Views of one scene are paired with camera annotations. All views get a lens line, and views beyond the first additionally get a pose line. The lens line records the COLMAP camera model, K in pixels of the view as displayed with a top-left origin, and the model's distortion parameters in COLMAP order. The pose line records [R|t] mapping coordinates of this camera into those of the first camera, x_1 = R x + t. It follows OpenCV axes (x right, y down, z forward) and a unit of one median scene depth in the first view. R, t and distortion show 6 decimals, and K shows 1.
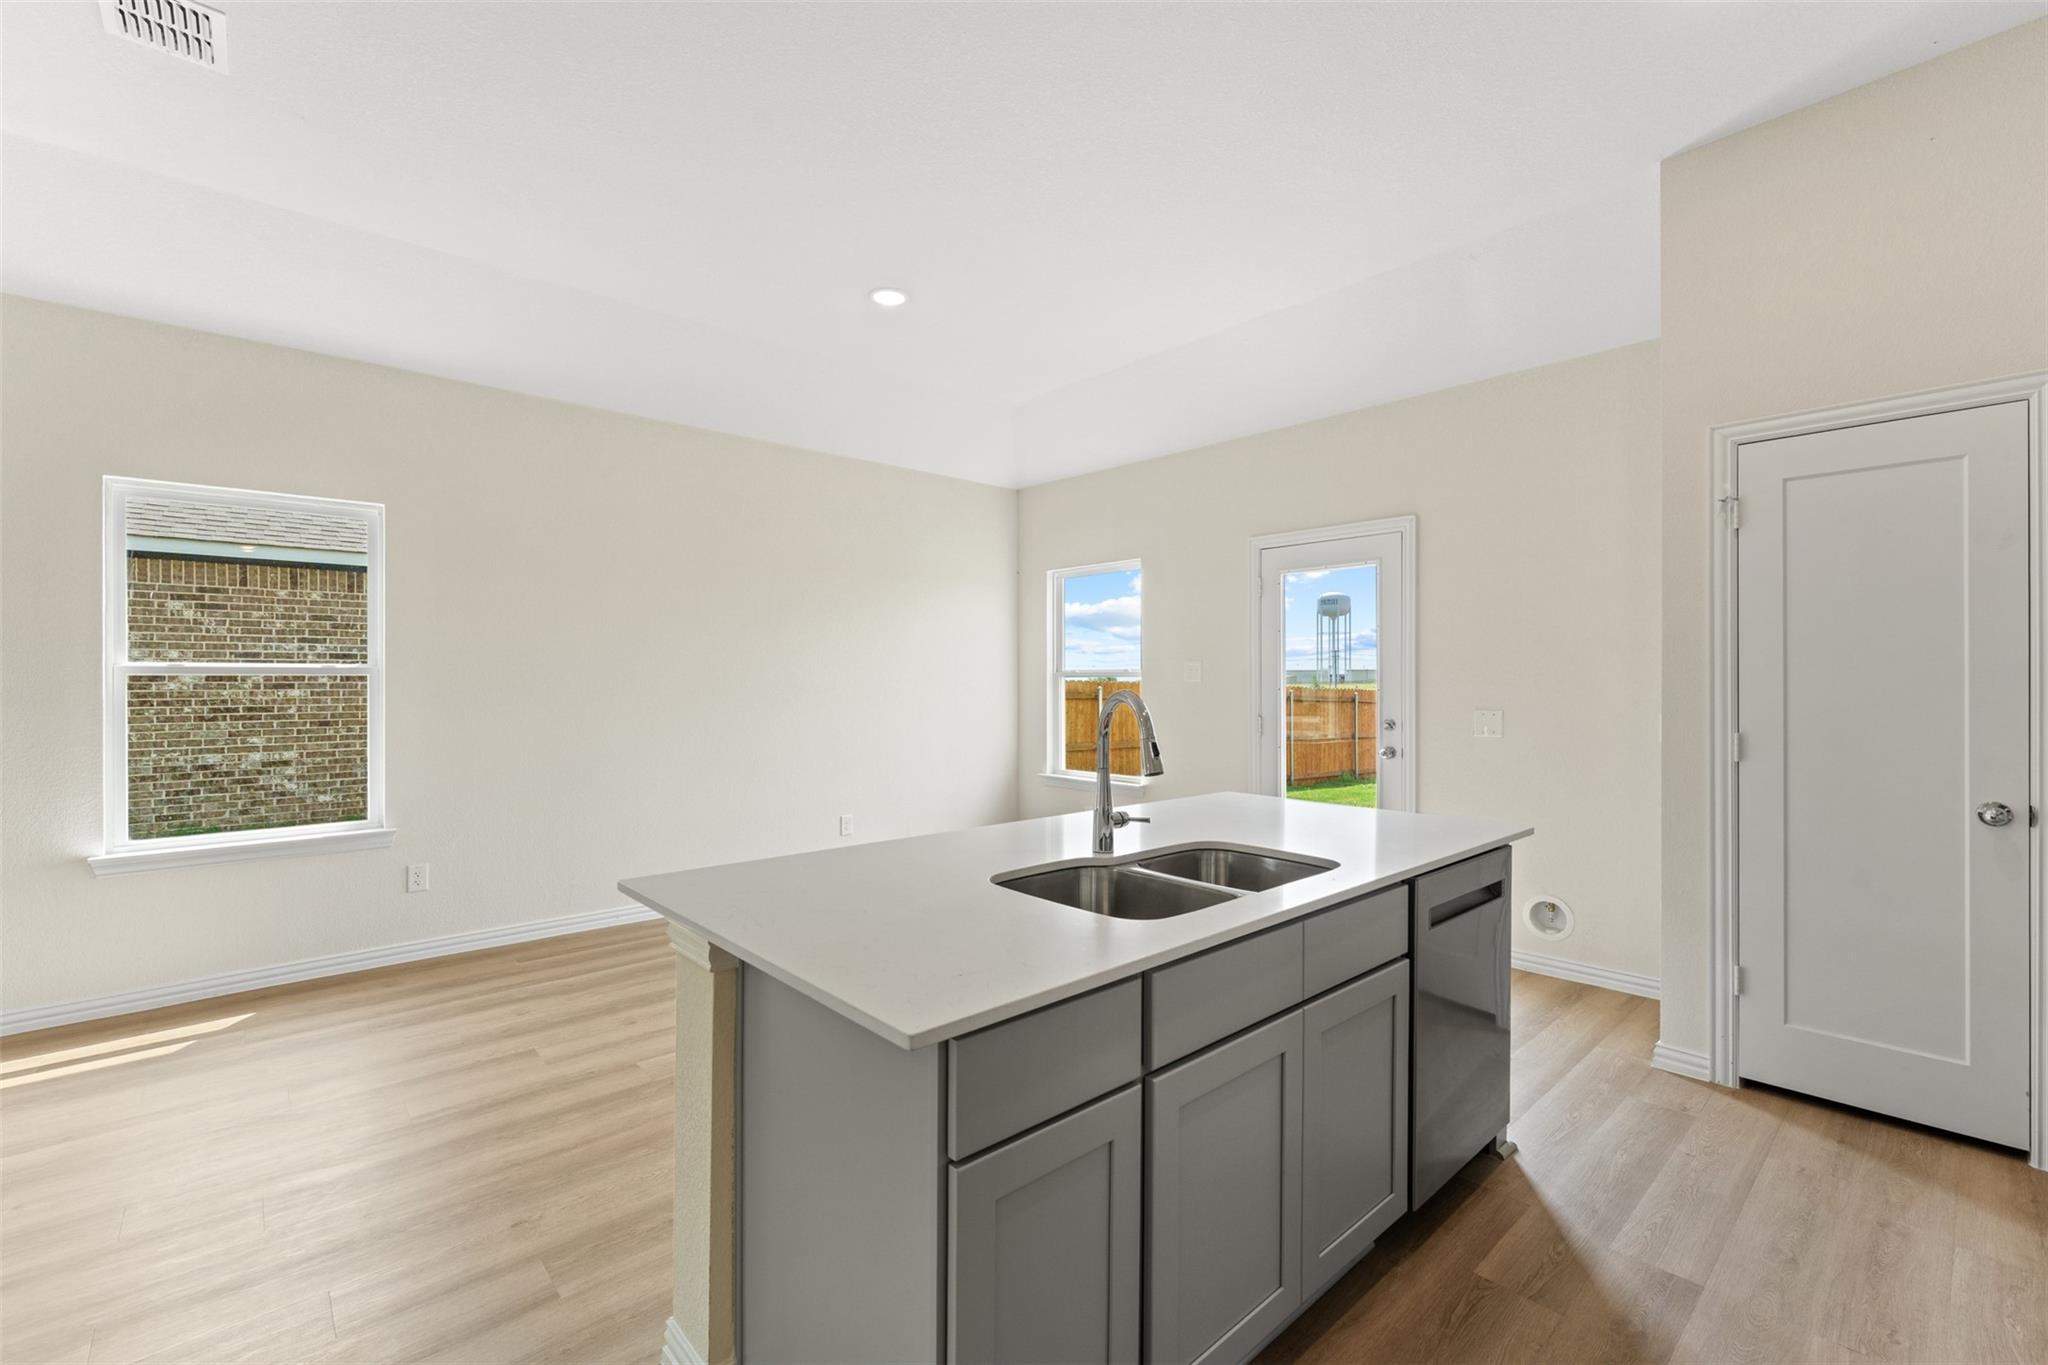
lens RADIAL K [[884.5, 0, 1024.0], [0, 884.5, 682.5], [0, 0, 1]] dist [-0.001199, 0.000062]
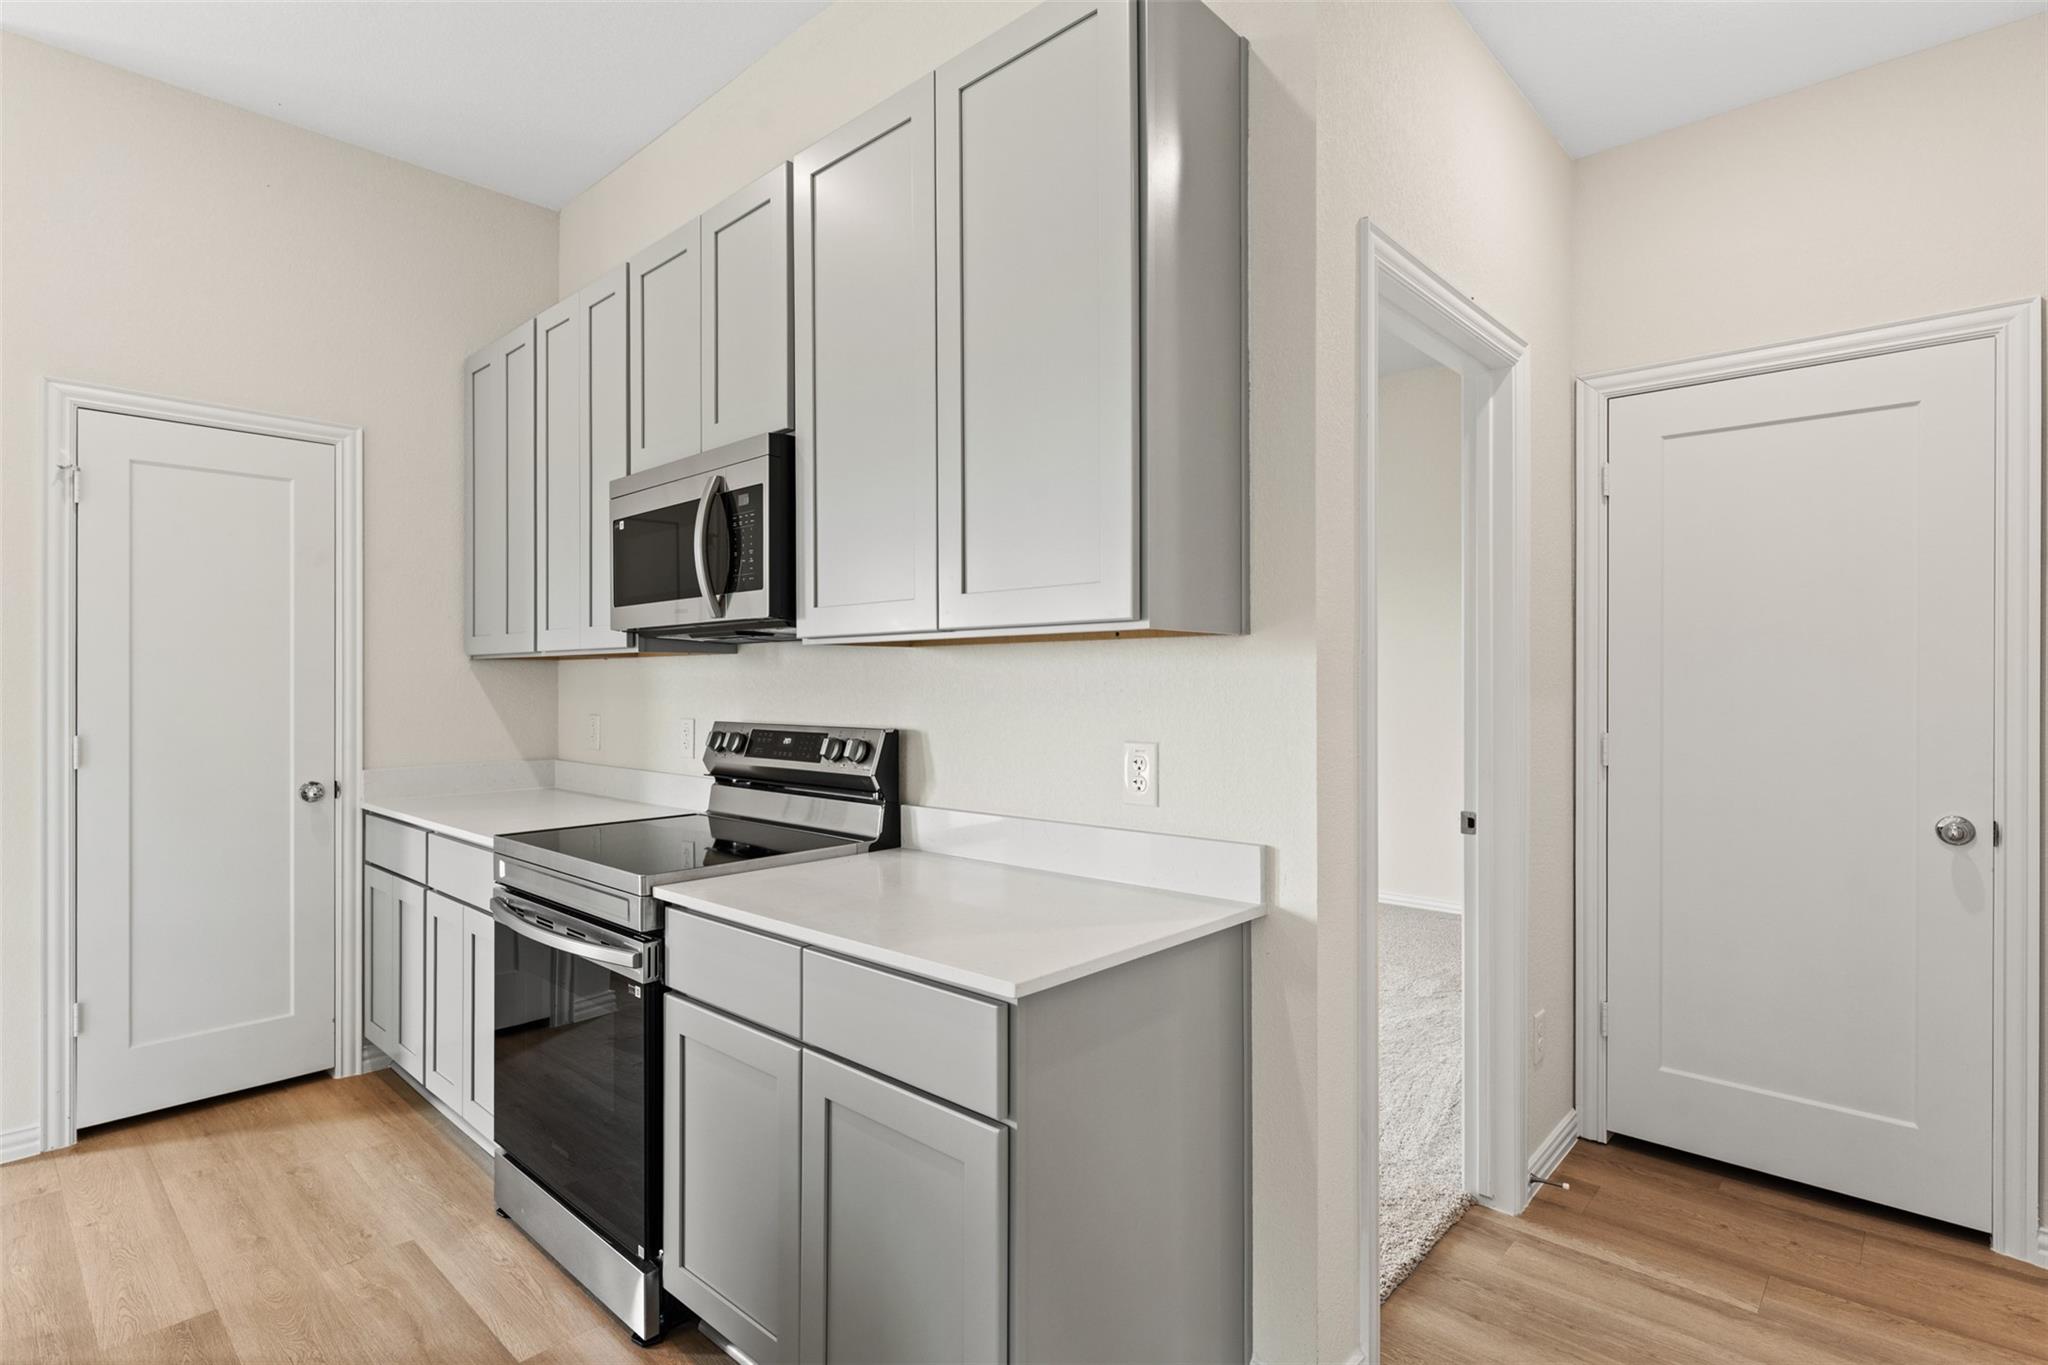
lens RADIAL K [[997.7, 0, 1024.0], [0, 997.7, 682.5], [0, 0, 1]] dist [0.004375, -0.000215]
pose [[-0.092979, 0.002596, 0.995665, -0.301229], [0.003377, 0.999992, -0.002292, 0.010681], [-0.995662, 0.003149, -0.092987, 0.179226]]
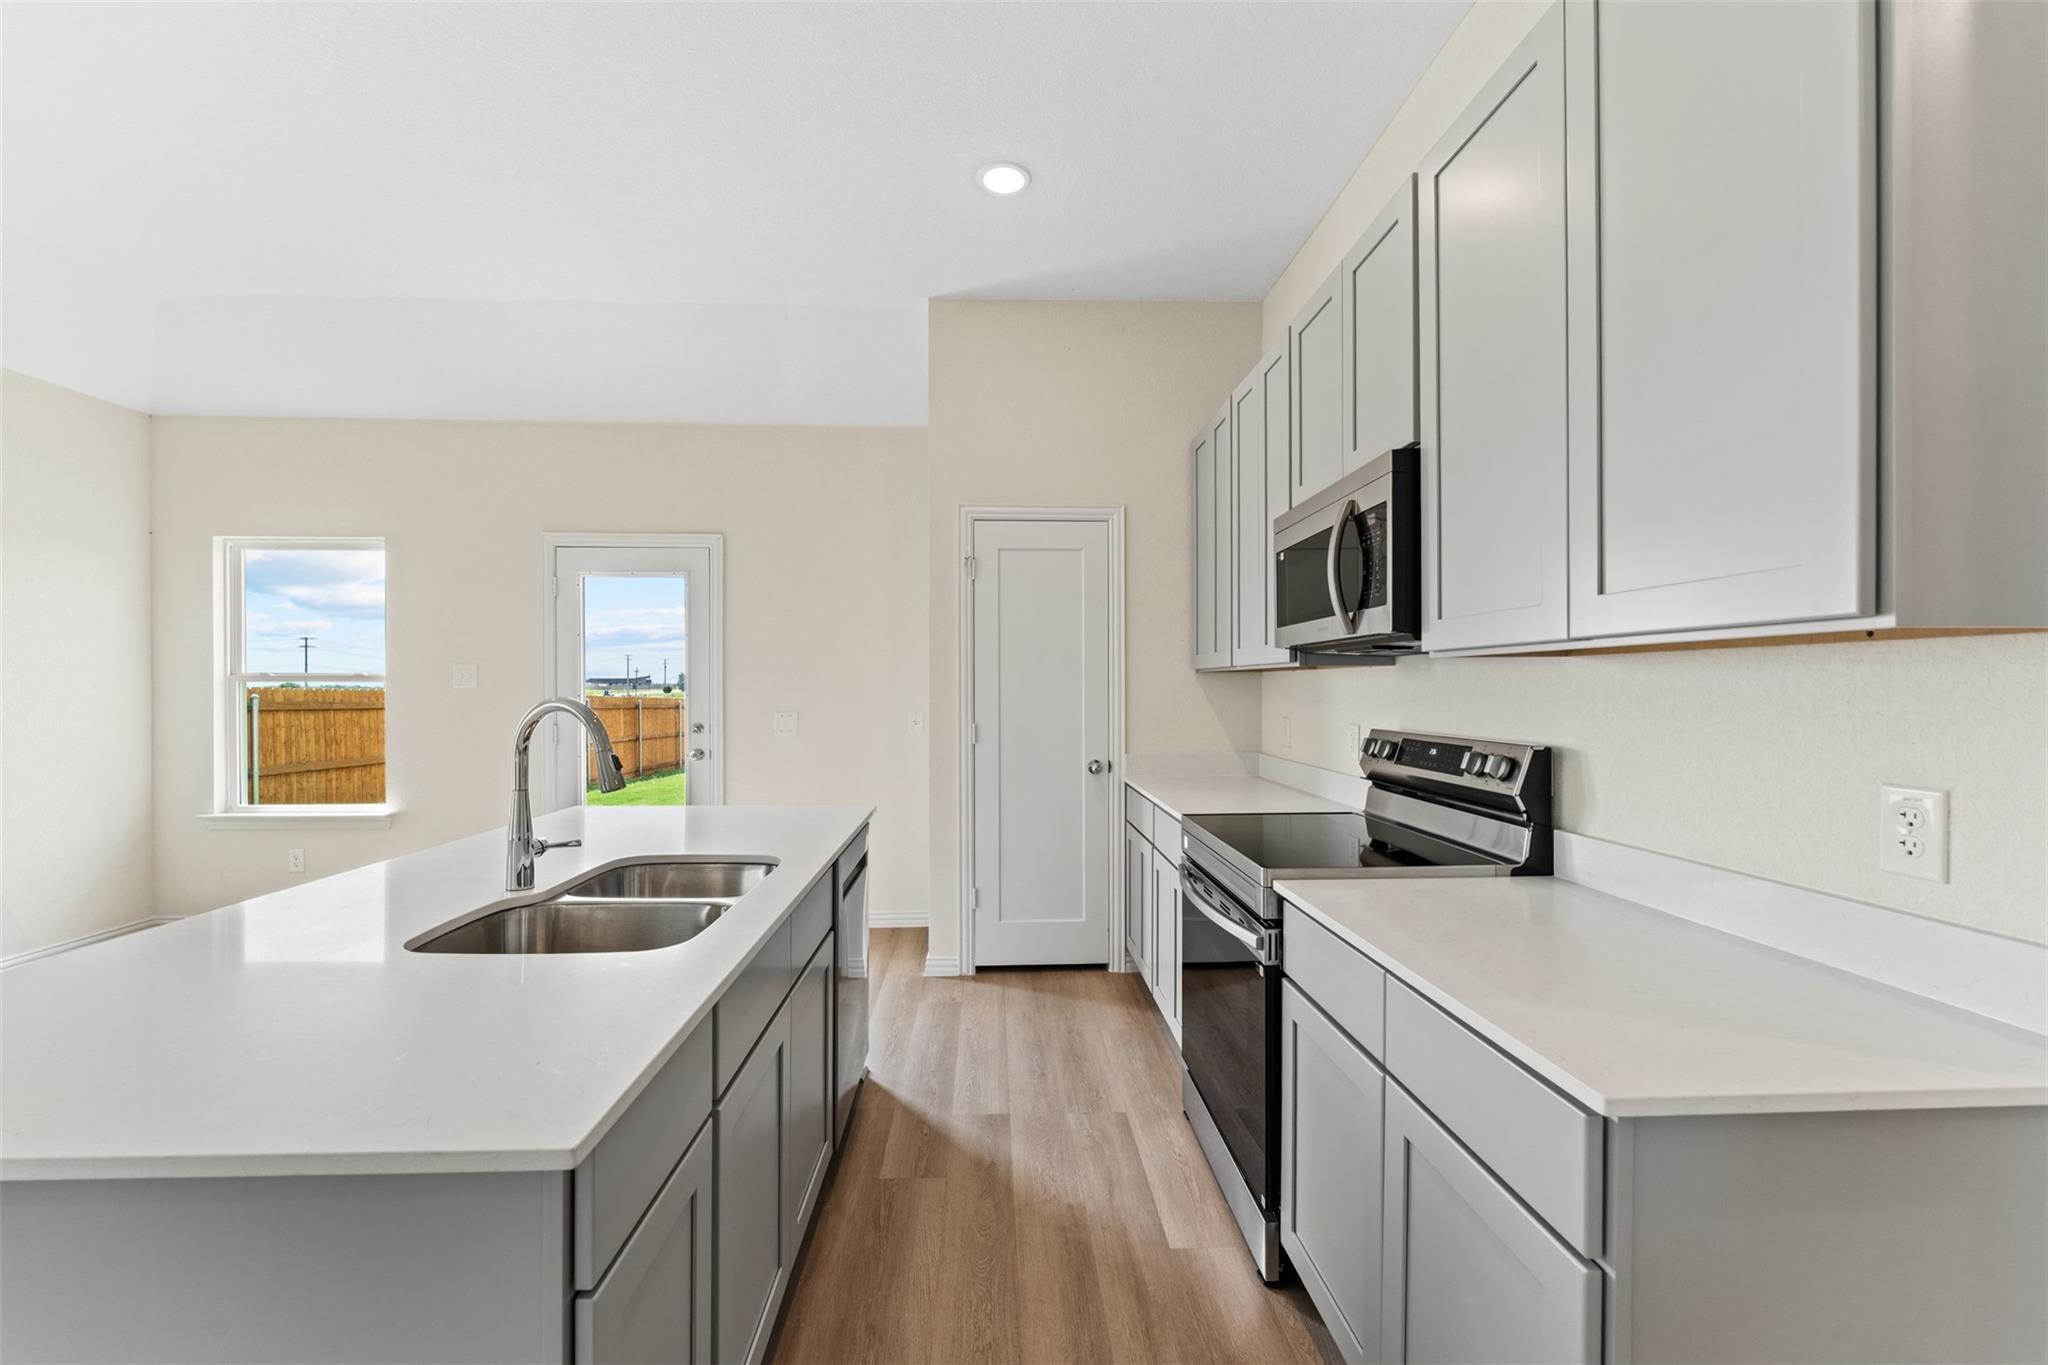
lens RADIAL K [[828.6, 0, 1032.2], [0, 828.6, 691.4], [0, 0, 1]] dist [-0.003139, -0.000323]
pose [[0.631236, -0.003652, 0.775582, -0.183935], [0.001324, 0.999993, 0.003631, 0.000744], [-0.775590, -0.001265, 0.631236, 0.103010]]
